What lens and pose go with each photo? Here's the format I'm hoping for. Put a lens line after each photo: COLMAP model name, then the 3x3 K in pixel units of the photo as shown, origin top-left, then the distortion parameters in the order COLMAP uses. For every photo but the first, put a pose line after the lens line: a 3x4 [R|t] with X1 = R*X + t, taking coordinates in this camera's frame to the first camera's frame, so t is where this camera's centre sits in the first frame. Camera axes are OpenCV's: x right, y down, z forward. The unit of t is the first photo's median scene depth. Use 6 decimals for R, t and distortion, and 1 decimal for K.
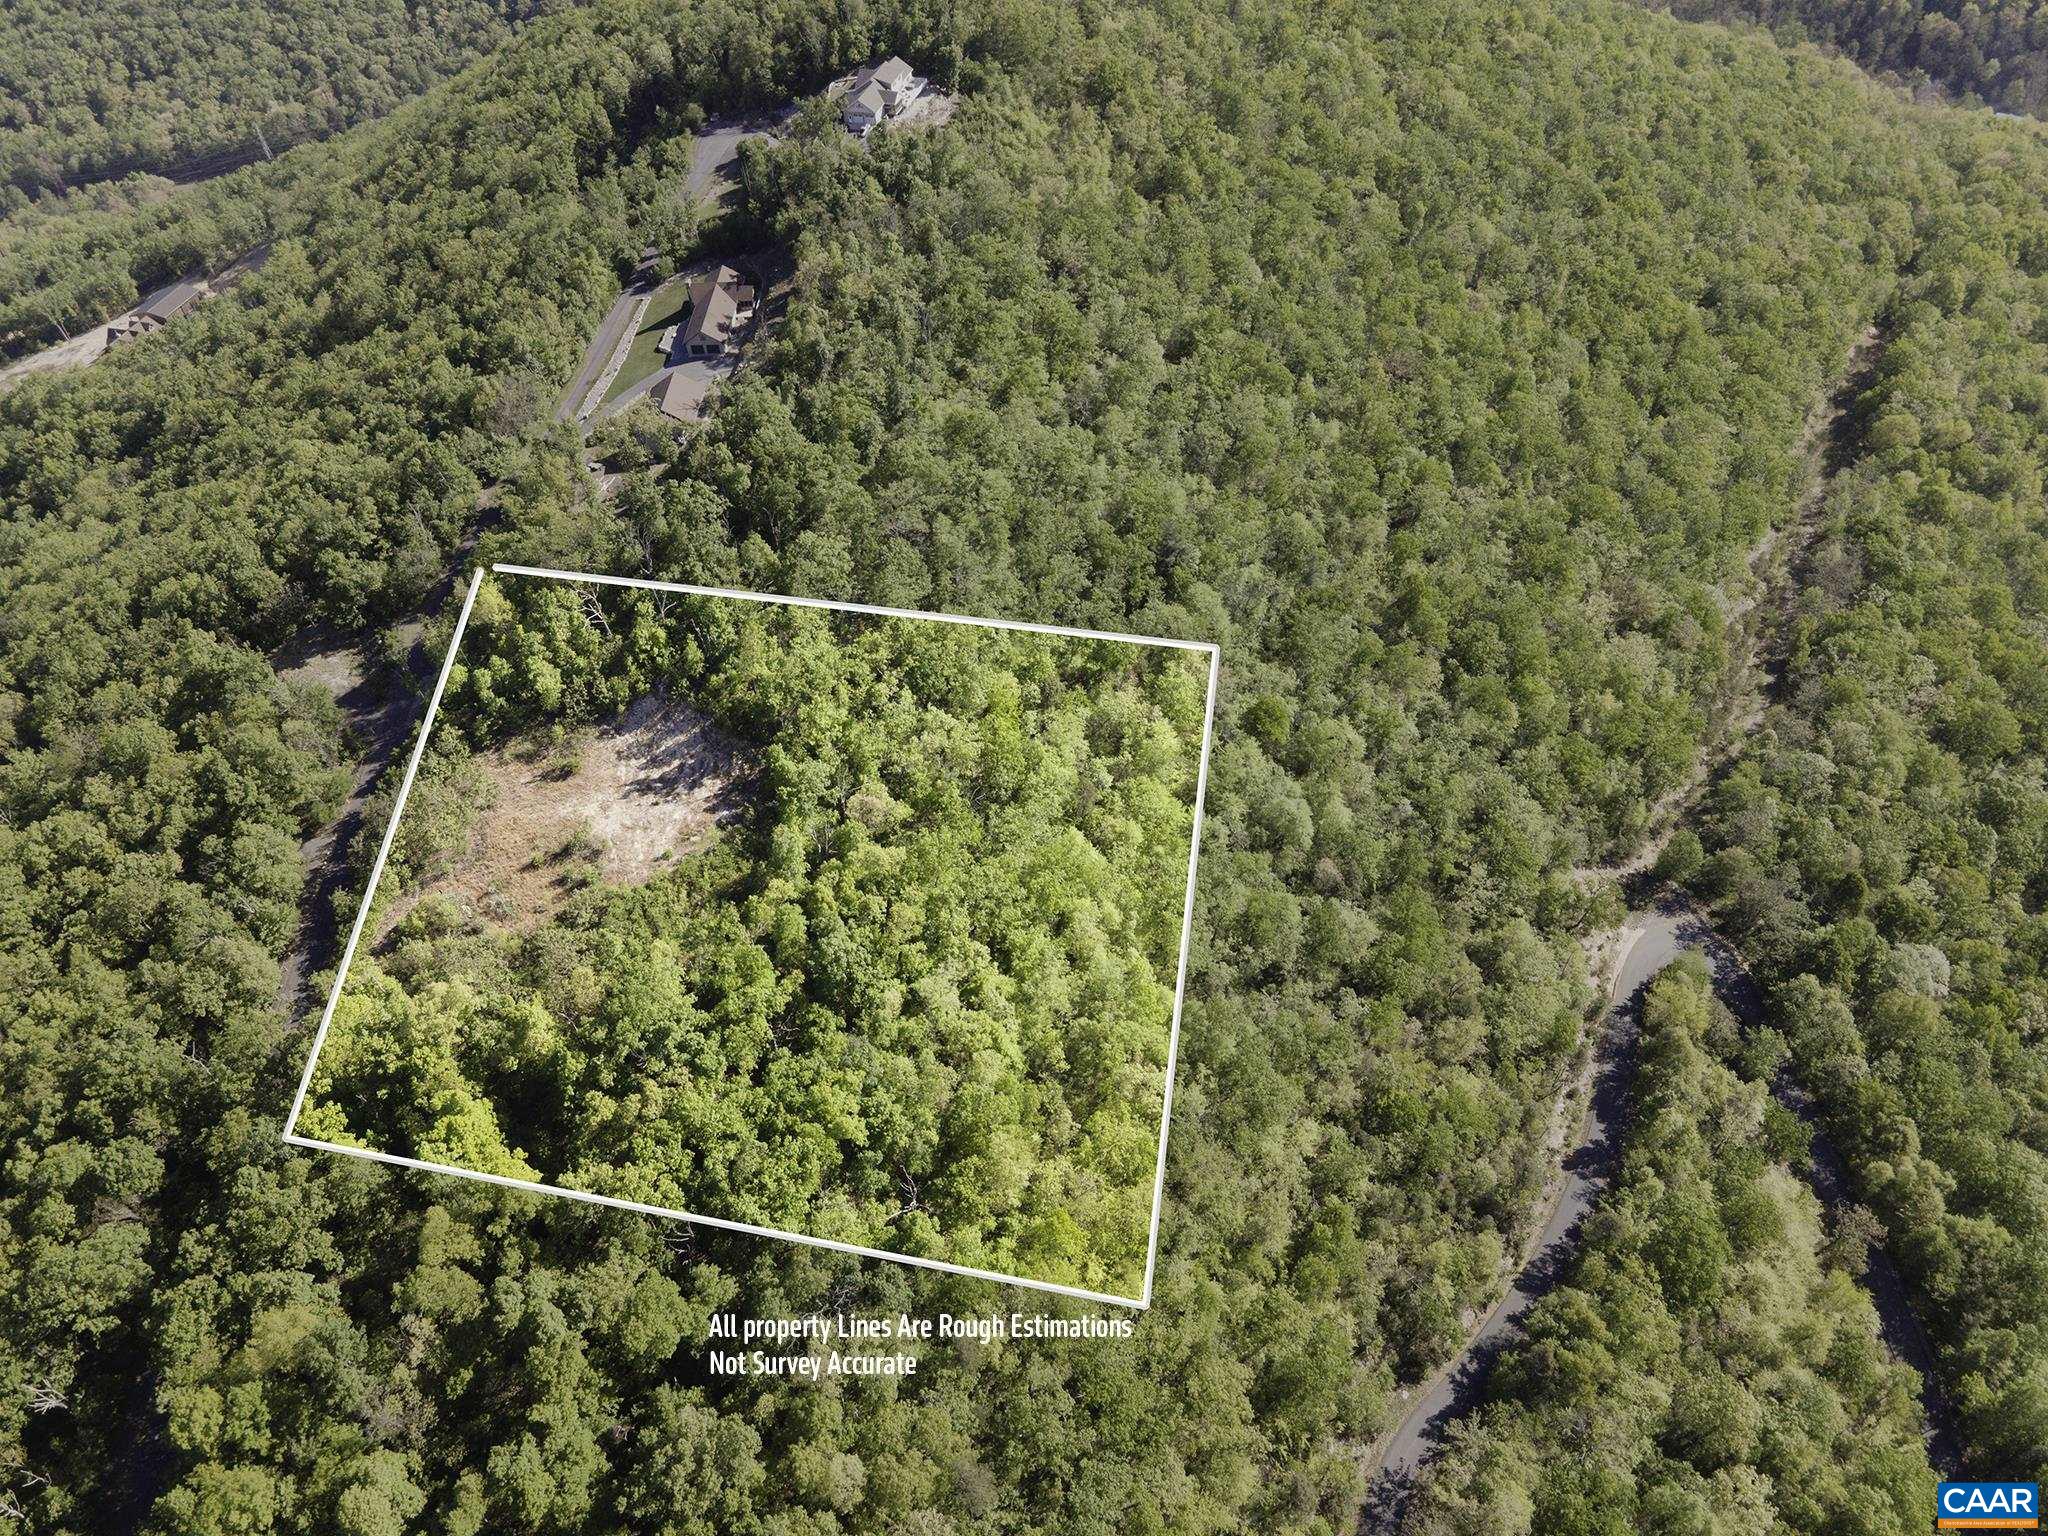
lens RADIAL K [[1497.7, 0, 1027.3], [0, 1497.7, 764.8], [0, 0, 1]] dist [0.023141, 0.031770]
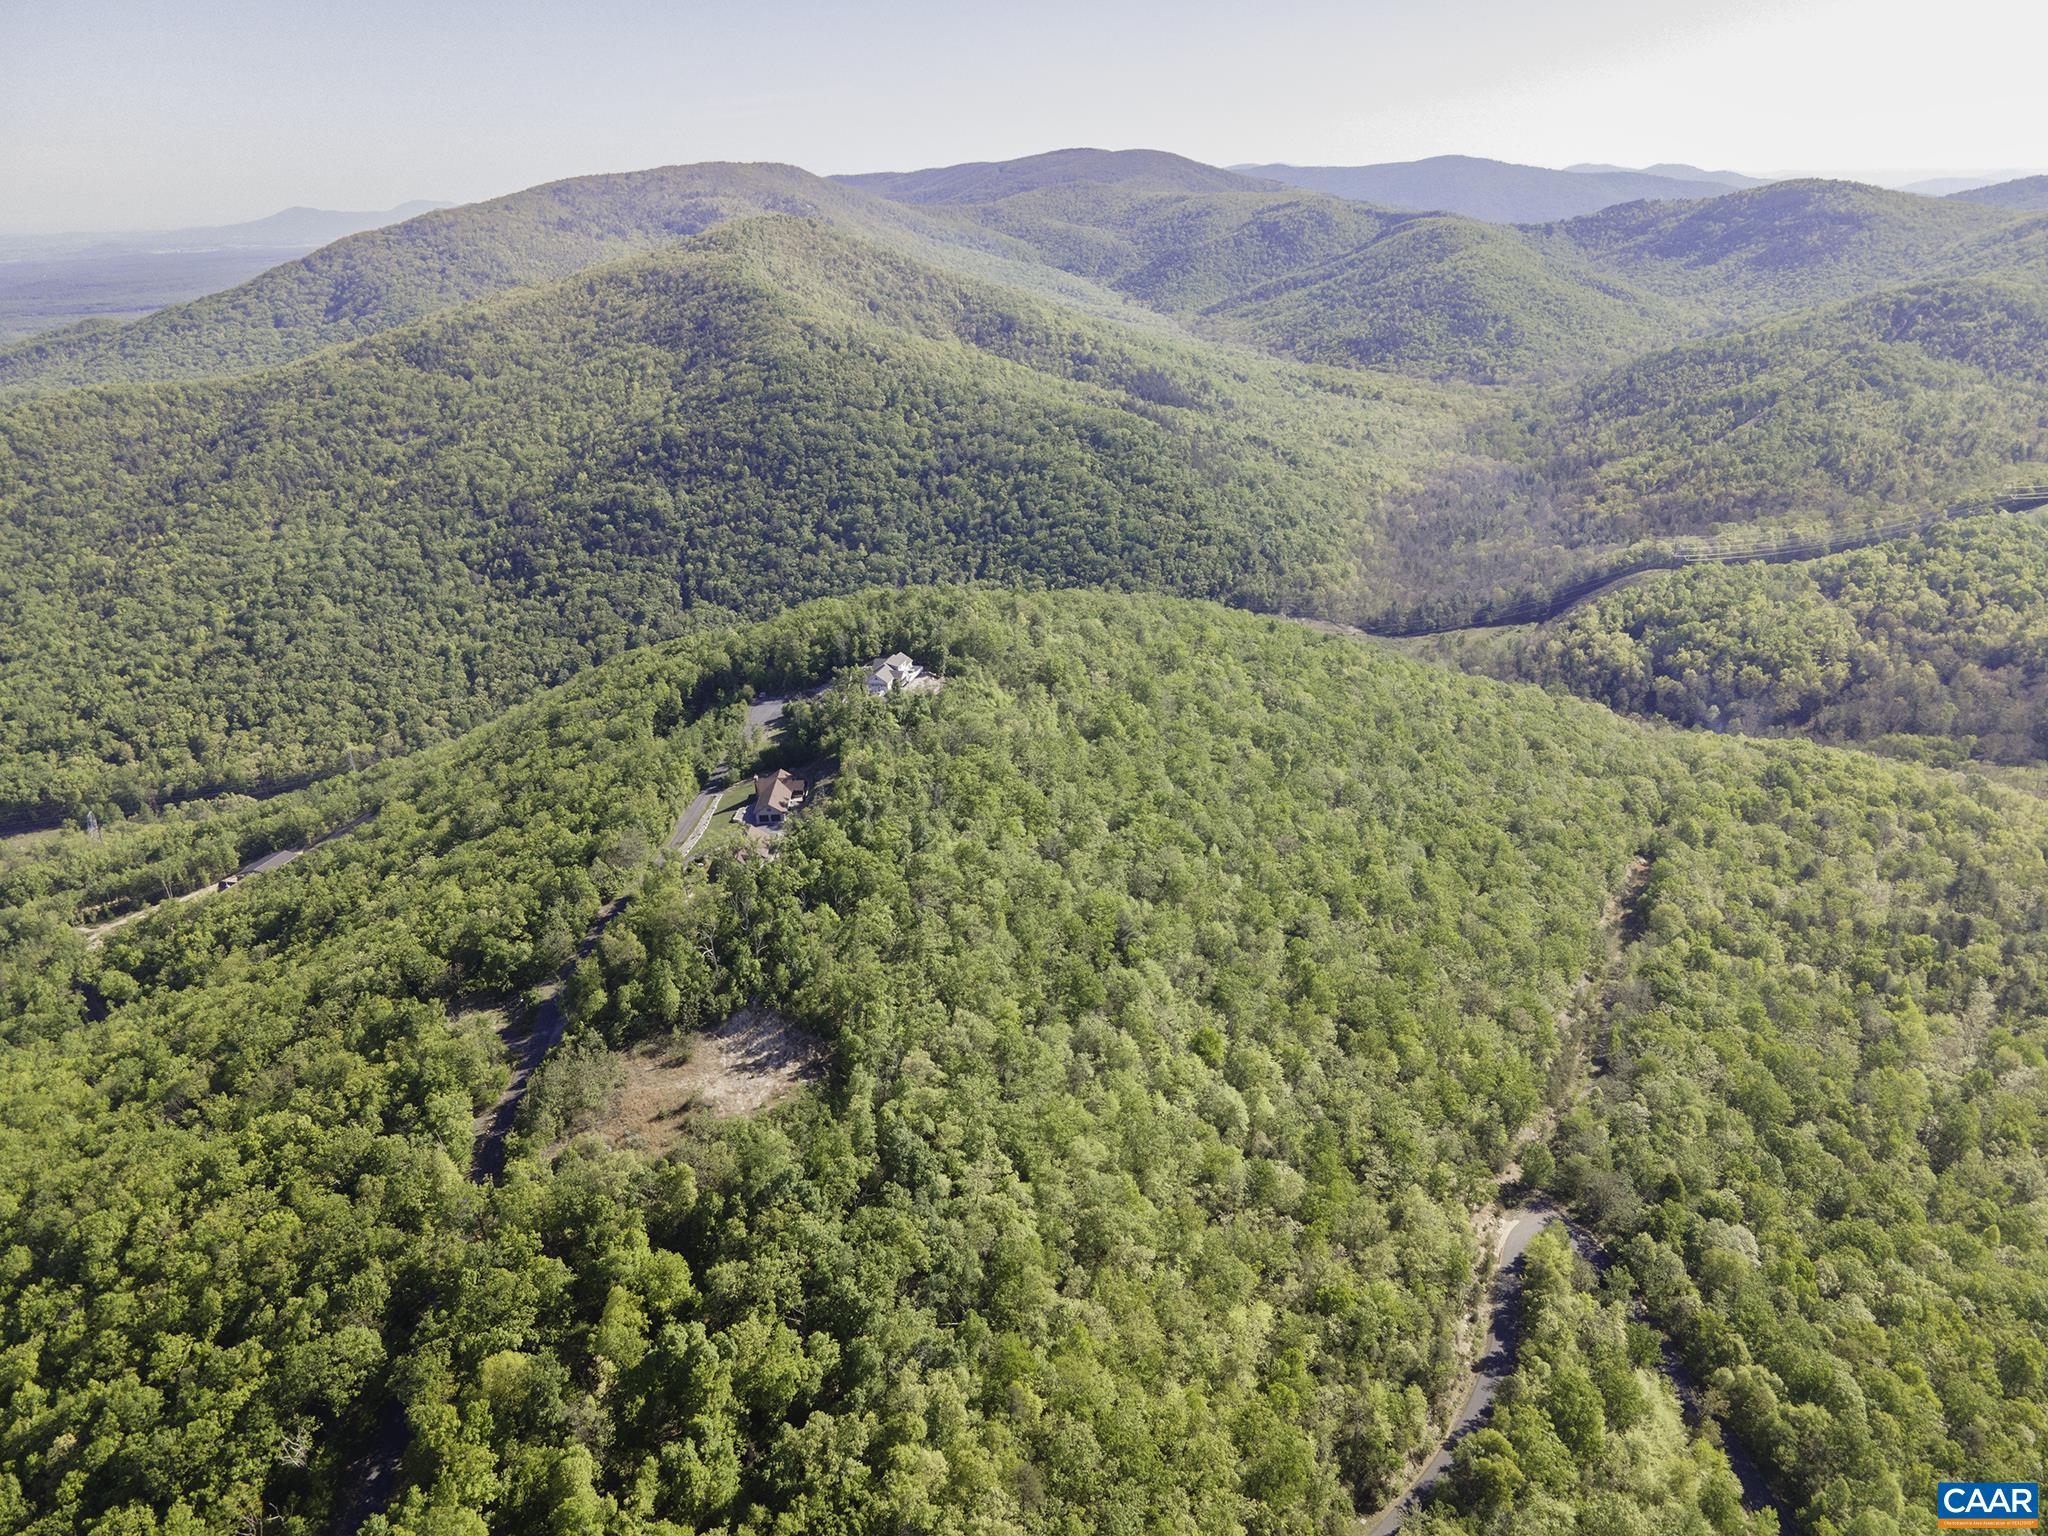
lens RADIAL K [[1497.7, 0, 1027.3], [0, 1497.7, 764.8], [0, 0, 1]] dist [0.023141, 0.031770]
pose [[0.998287, -0.000931, 0.058496, -0.071754], [0.026147, 0.901556, -0.431873, 0.305590], [-0.052336, 0.432662, 0.900036, -0.274566]]
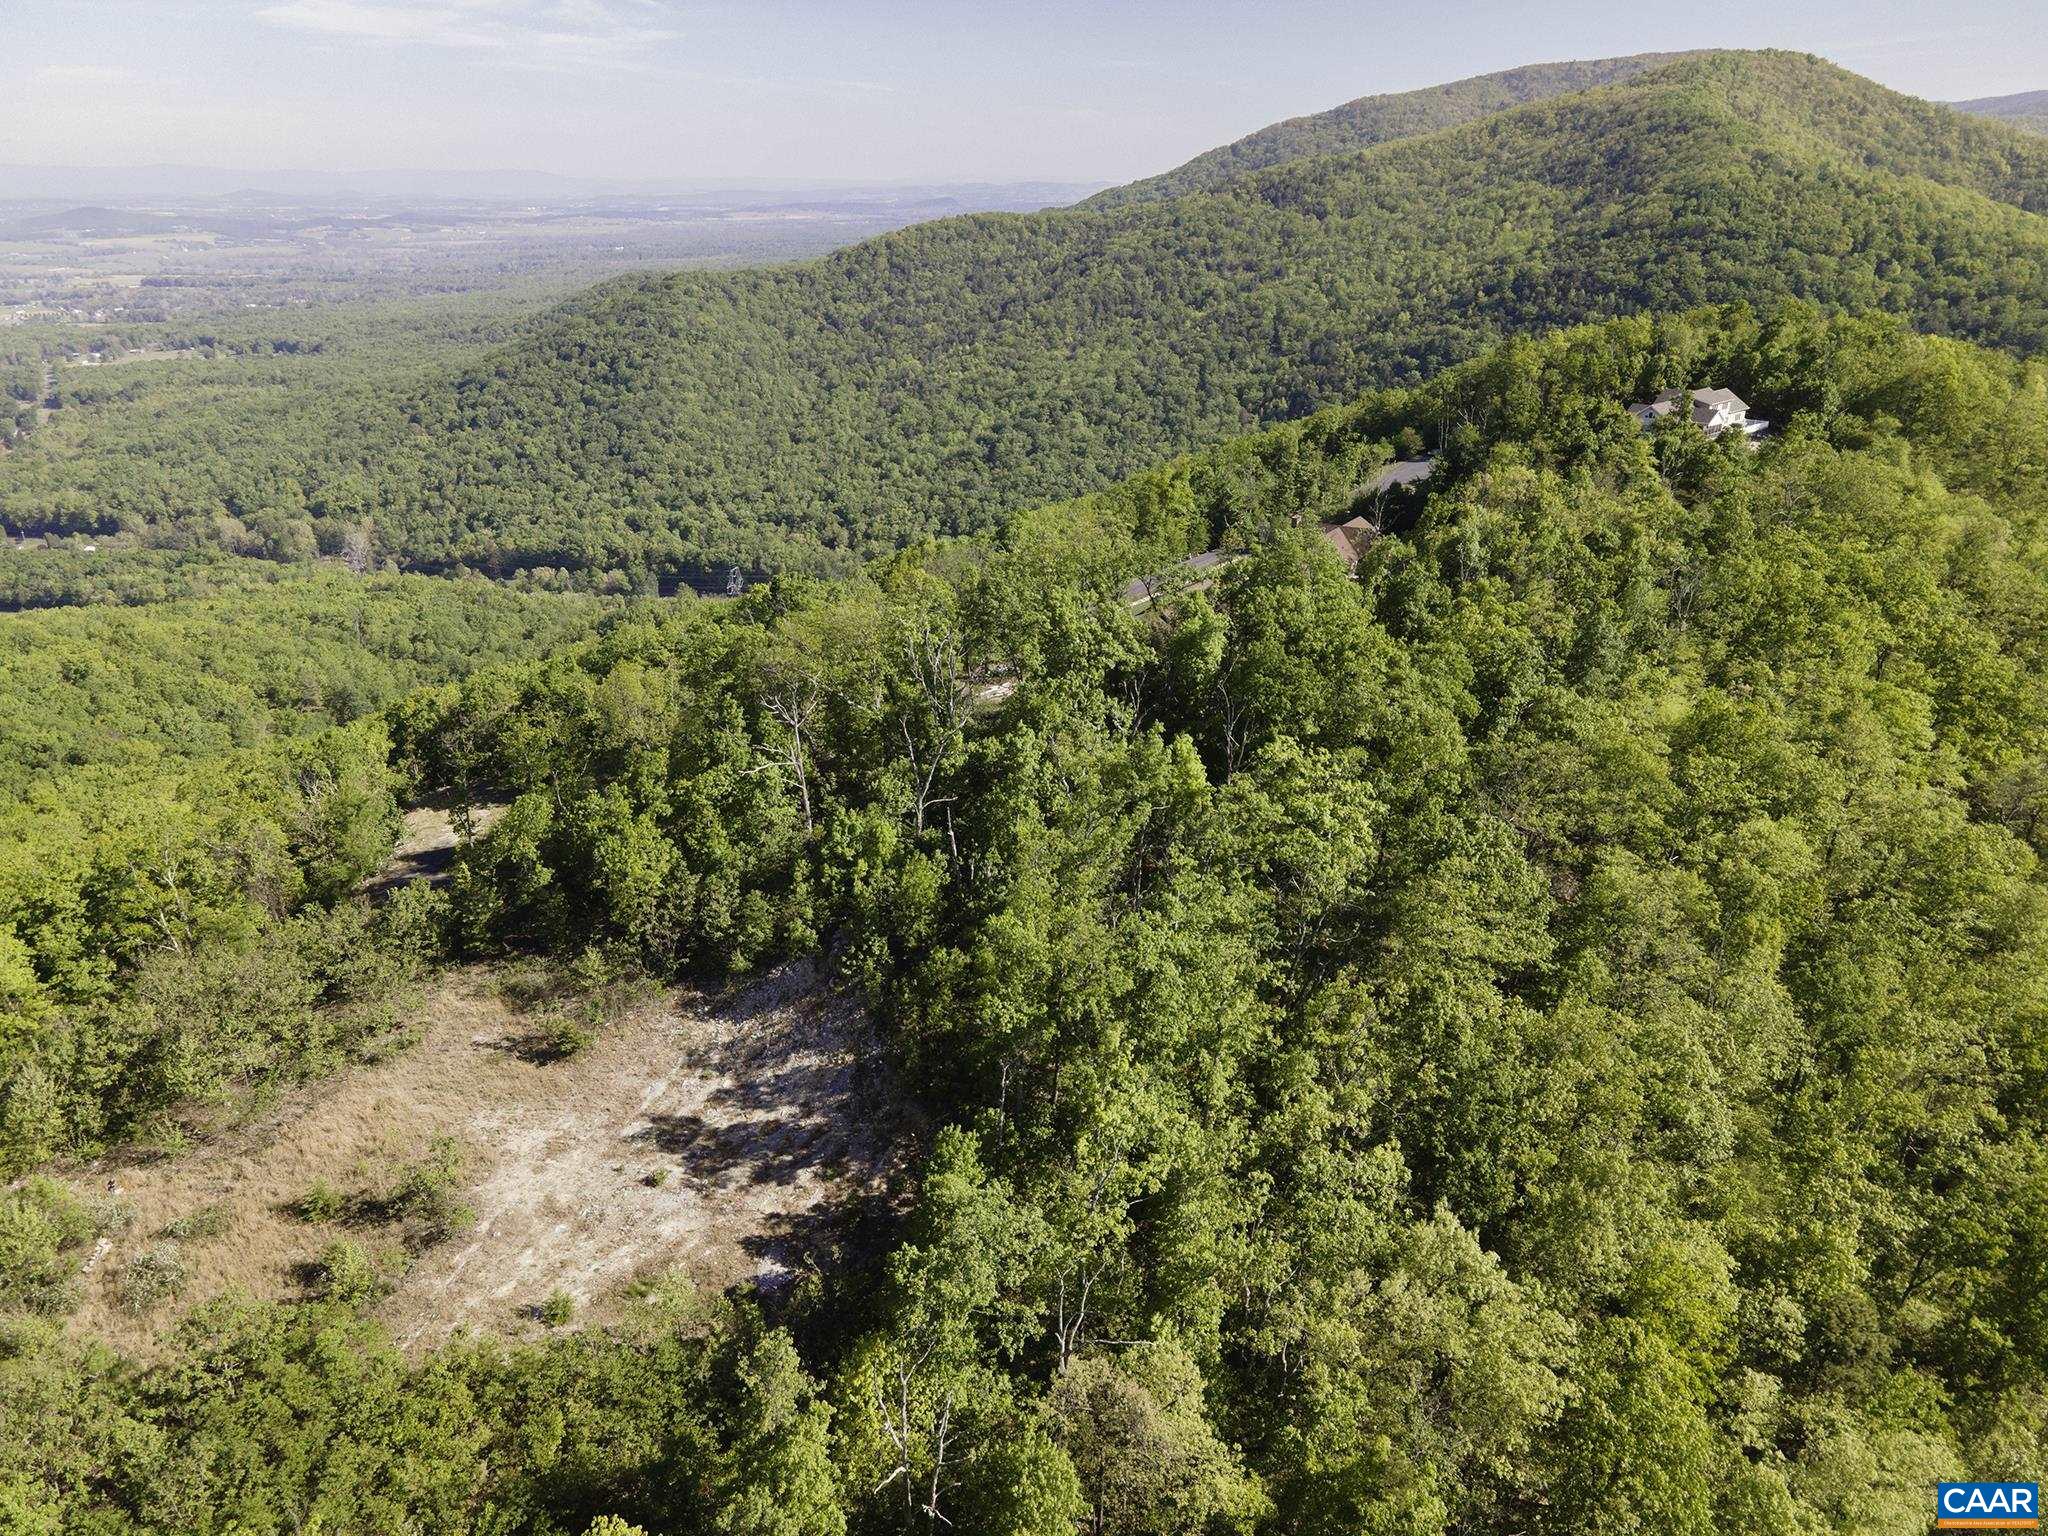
lens RADIAL K [[1497.7, 0, 1027.3], [0, 1497.7, 764.8], [0, 0, 1]] dist [0.023141, 0.031770]
pose [[0.859615, 0.227672, -0.457414, -0.012778], [-0.395874, 0.862759, -0.314534, 0.014589], [0.323027, 0.451456, 0.831769, 0.573933]]
